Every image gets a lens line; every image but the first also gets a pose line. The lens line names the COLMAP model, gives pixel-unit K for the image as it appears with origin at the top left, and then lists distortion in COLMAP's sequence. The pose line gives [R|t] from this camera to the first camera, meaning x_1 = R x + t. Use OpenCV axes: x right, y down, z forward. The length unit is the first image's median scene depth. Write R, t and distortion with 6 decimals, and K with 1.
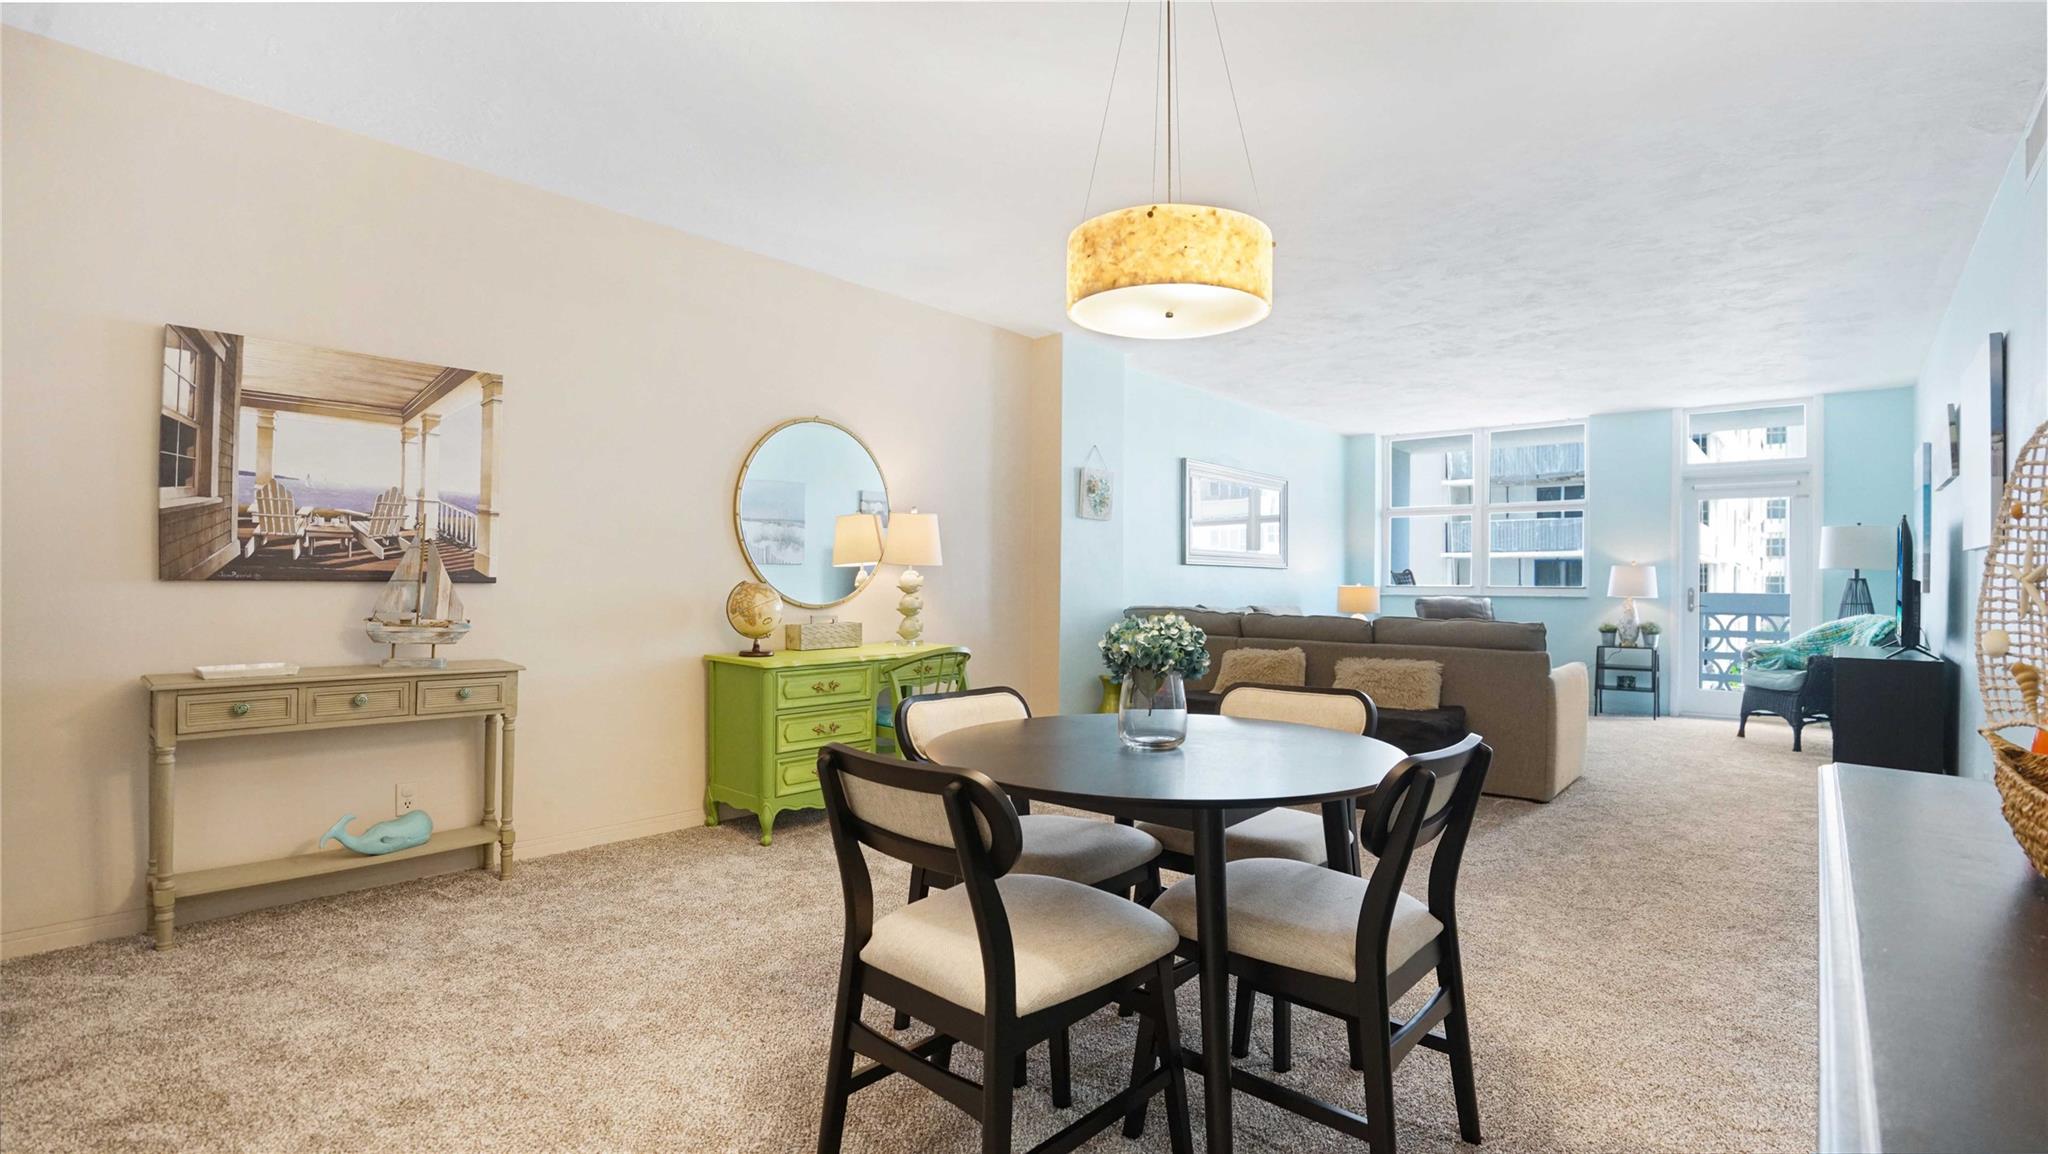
lens RADIAL K [[940.1, 0, 1026.3], [0, 940.1, 578.7], [0, 0, 1]] dist [-0.002231, -0.000430]
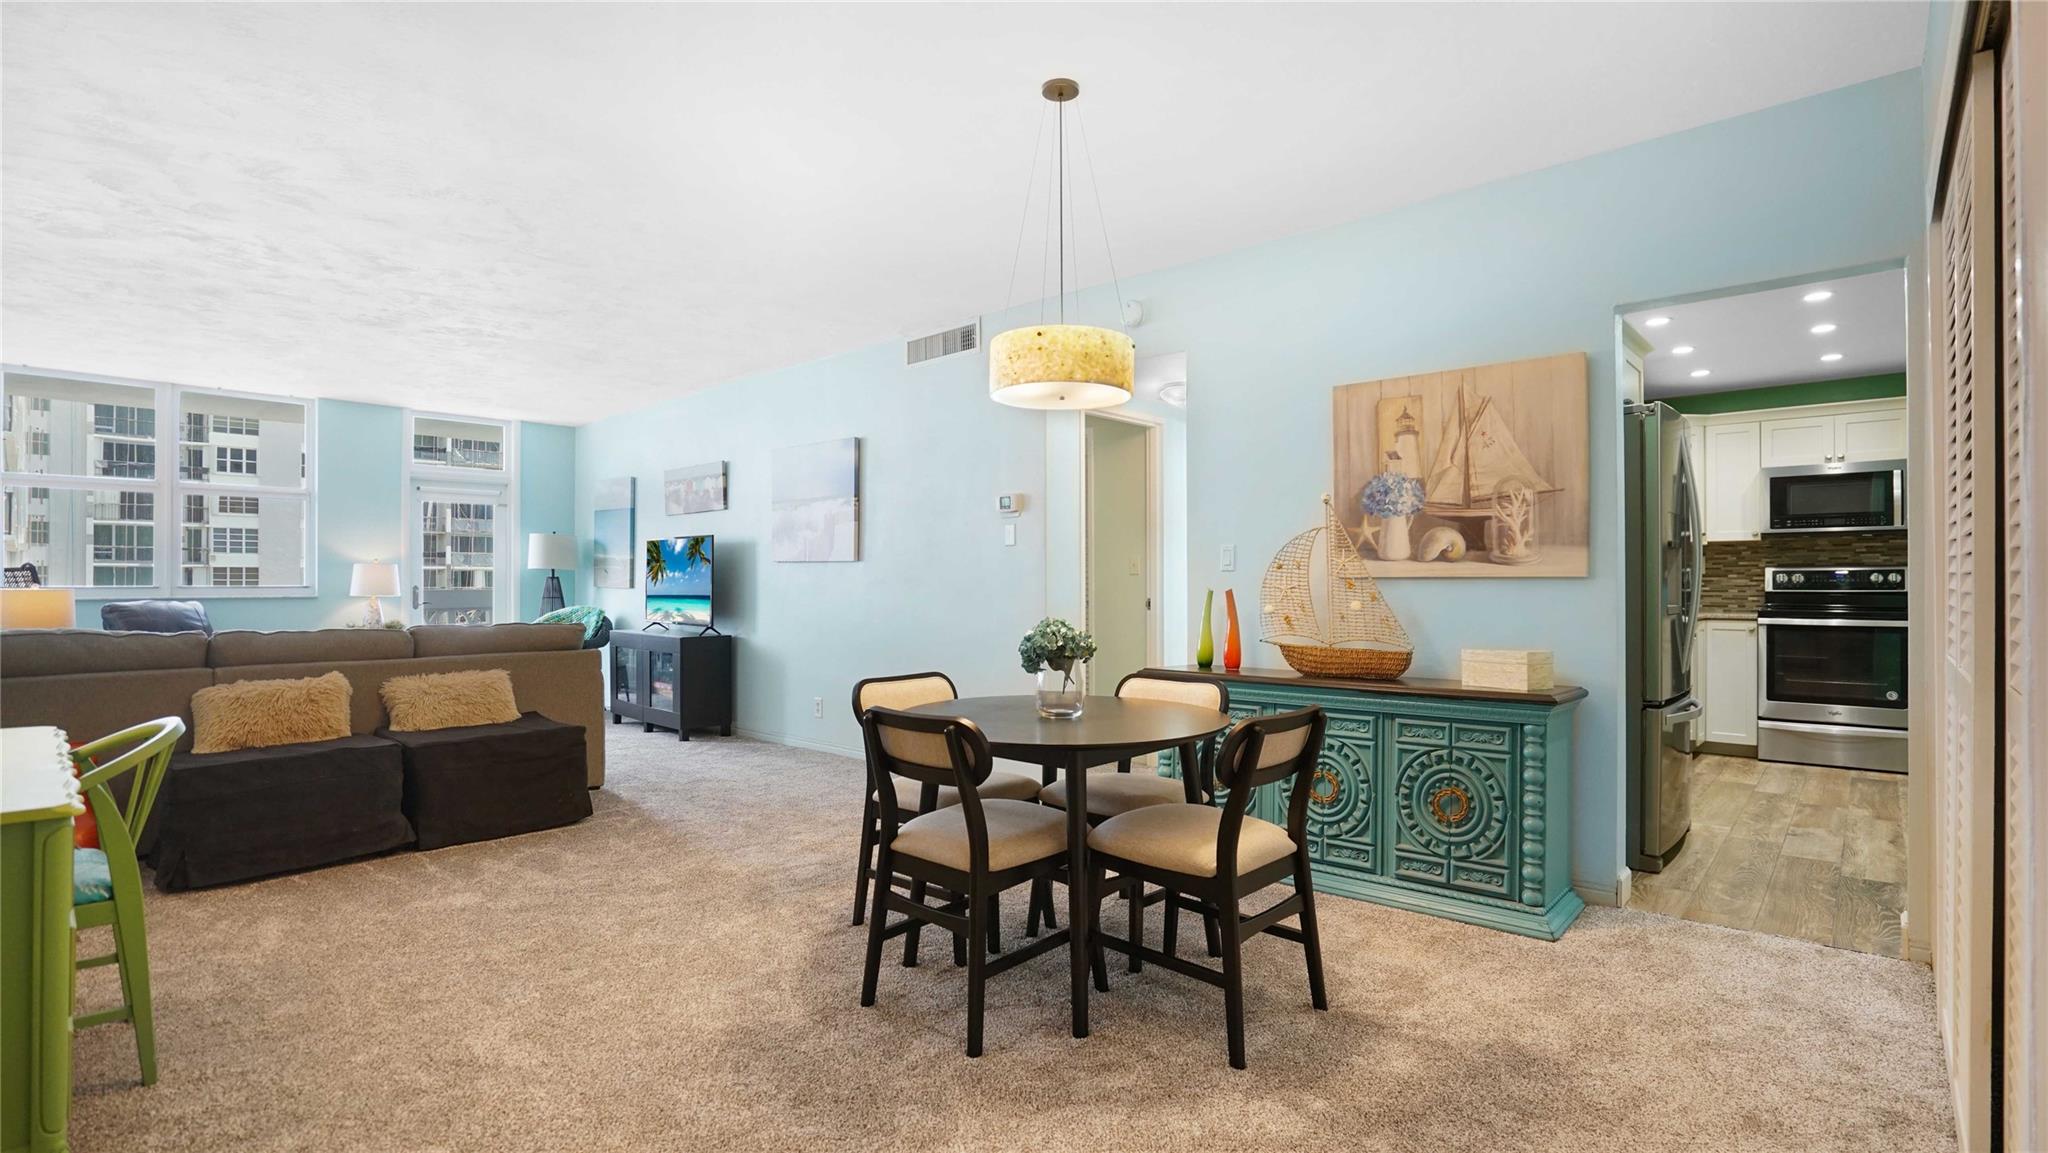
lens RADIAL K [[1043.2, 0, 1025.6], [0, 1043.2, 571.4], [0, 0, 1]] dist [-0.001002, -0.000194]
pose [[0.036196, -0.001446, 0.999344, -0.547647], [-0.000696, 0.999999, 0.001472, -0.011328], [-0.999344, -0.000748, 0.036195, 0.400322]]
